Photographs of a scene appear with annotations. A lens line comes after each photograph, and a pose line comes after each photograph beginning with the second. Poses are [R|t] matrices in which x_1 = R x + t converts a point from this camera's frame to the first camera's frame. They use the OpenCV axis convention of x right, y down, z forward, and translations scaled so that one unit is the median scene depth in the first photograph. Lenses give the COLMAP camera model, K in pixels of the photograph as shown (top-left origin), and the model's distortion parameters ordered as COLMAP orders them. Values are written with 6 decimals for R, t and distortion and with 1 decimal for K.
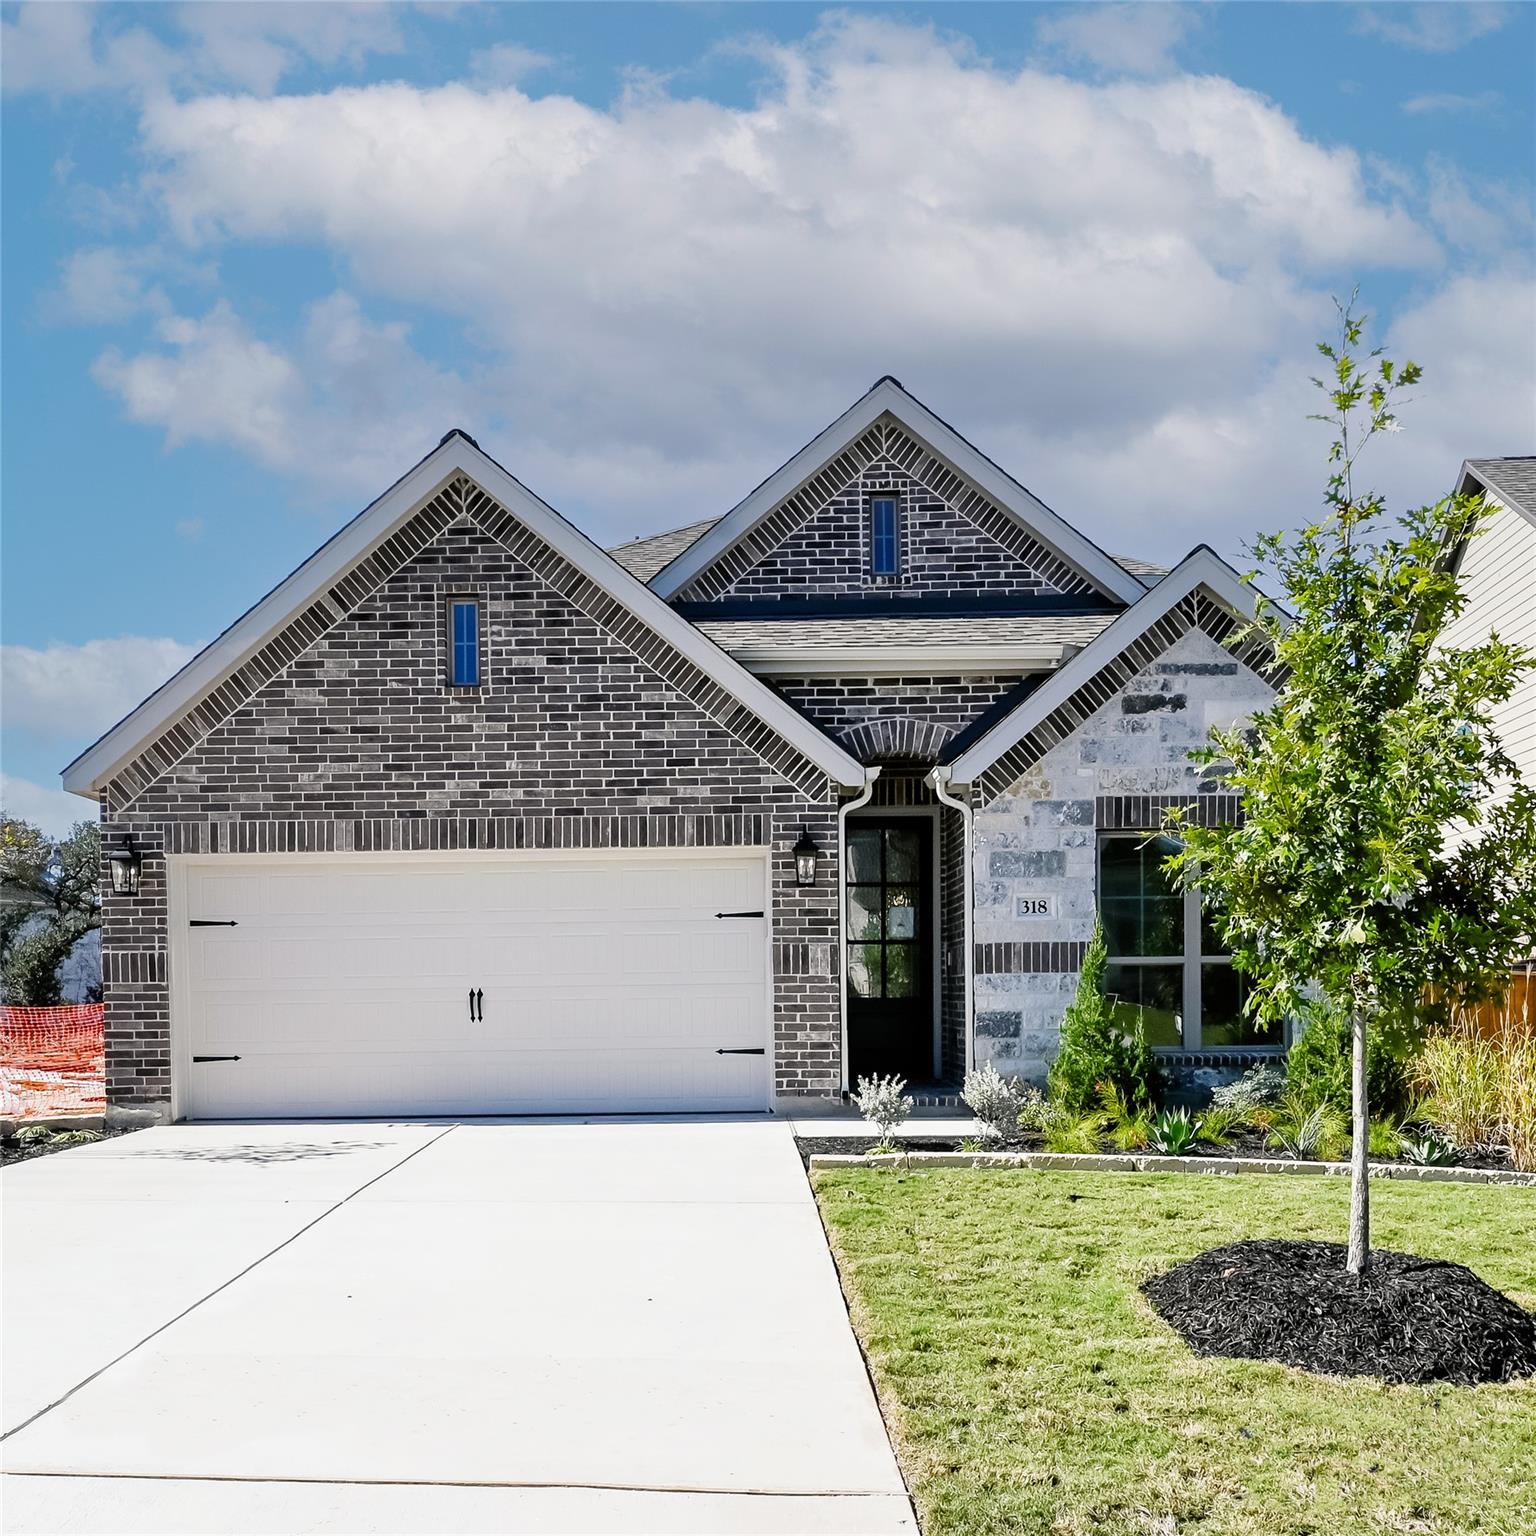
lens RADIAL K [[929.4, 0, 768.1], [0, 929.4, 777.5], [0, 0, 1]] dist [-0.001214, -0.001011]
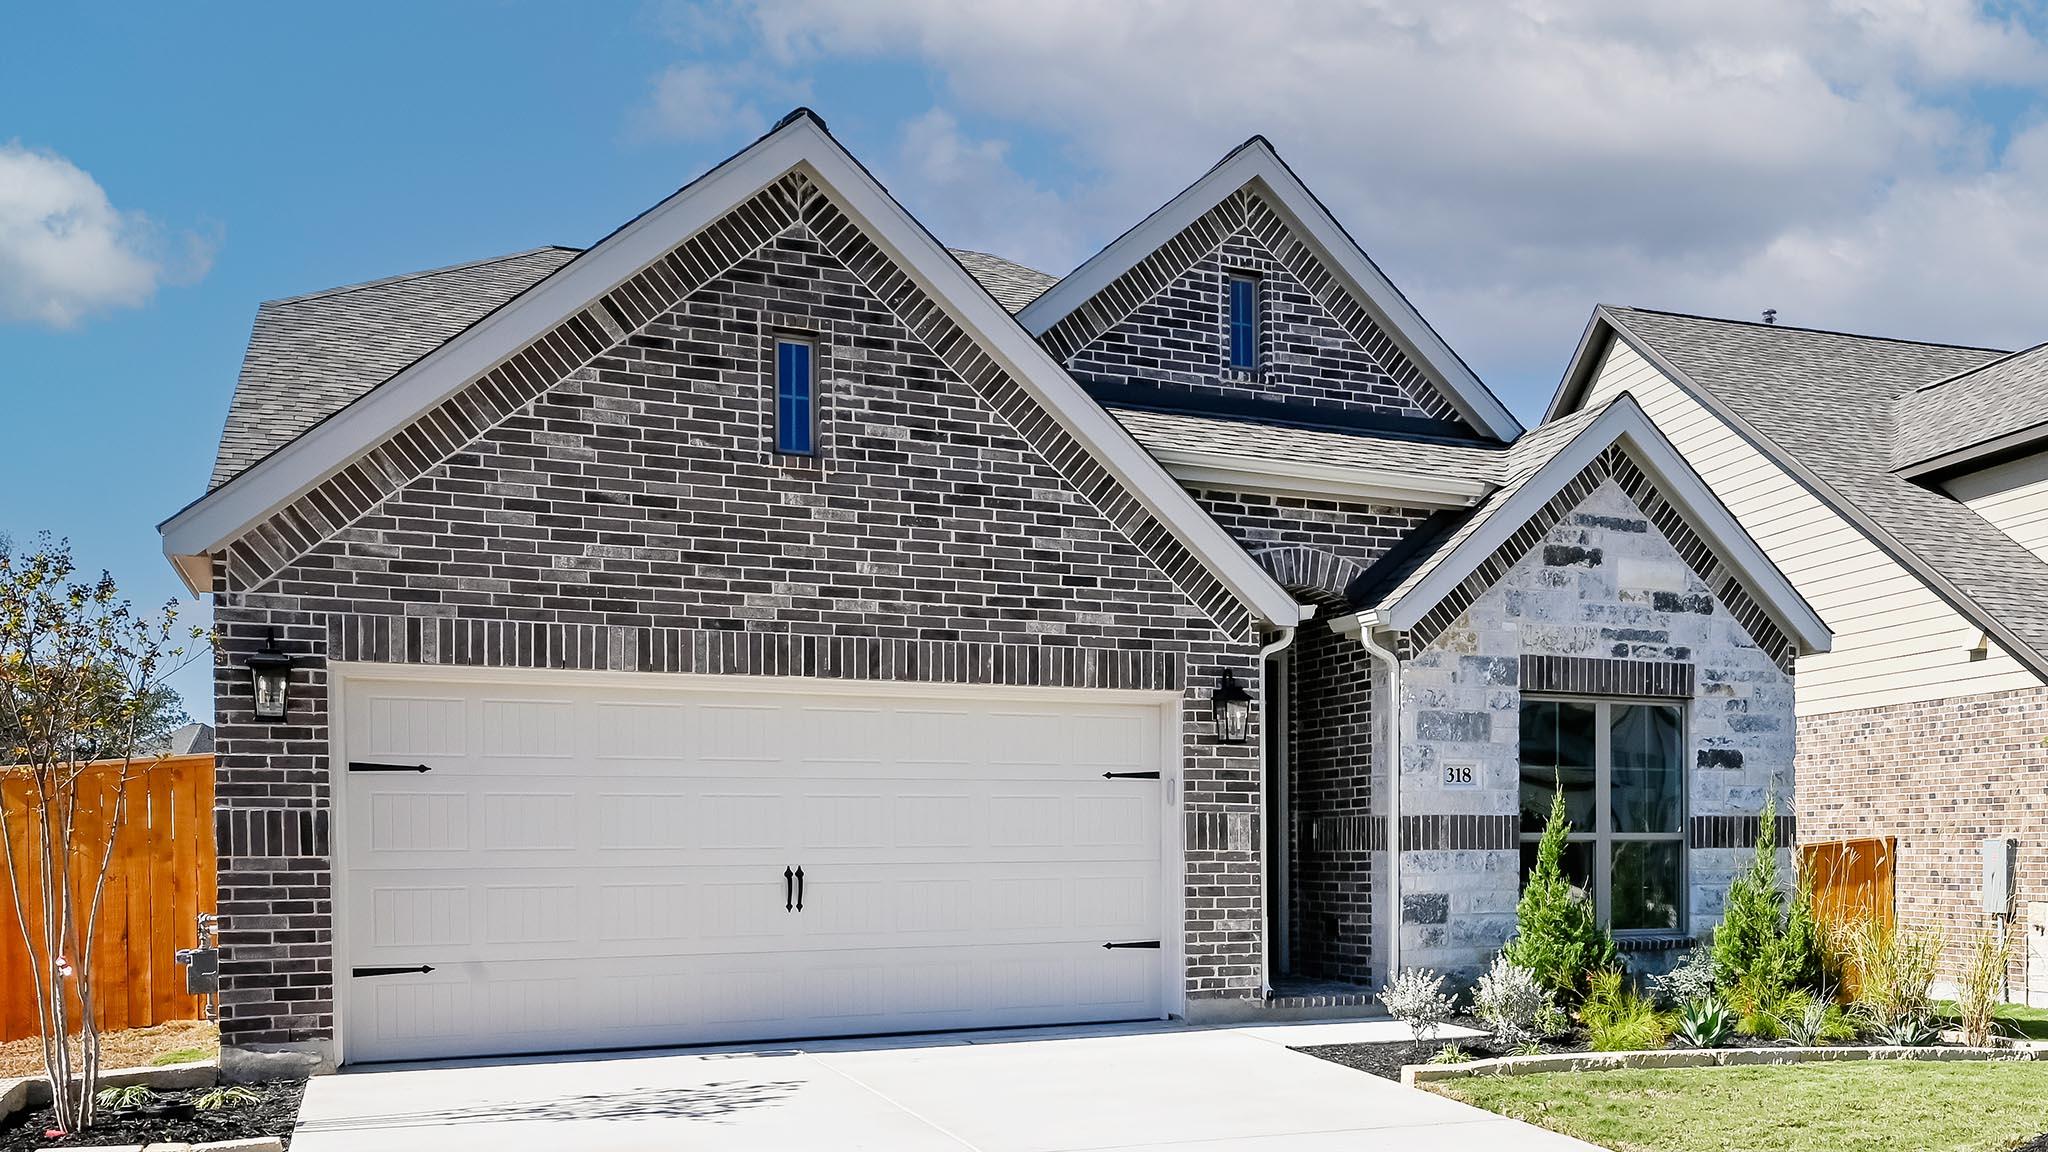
lens RADIAL K [[1198.9, 0, 1024.7], [0, 1198.9, 566.4], [0, 0, 1]] dist [-0.002329, -0.000227]
pose [[0.948202, 0.078319, 0.307862, -0.452243], [-0.074187, 0.996928, -0.025123, 0.000376], [-0.308884, 0.000983, 0.951099, 0.039071]]
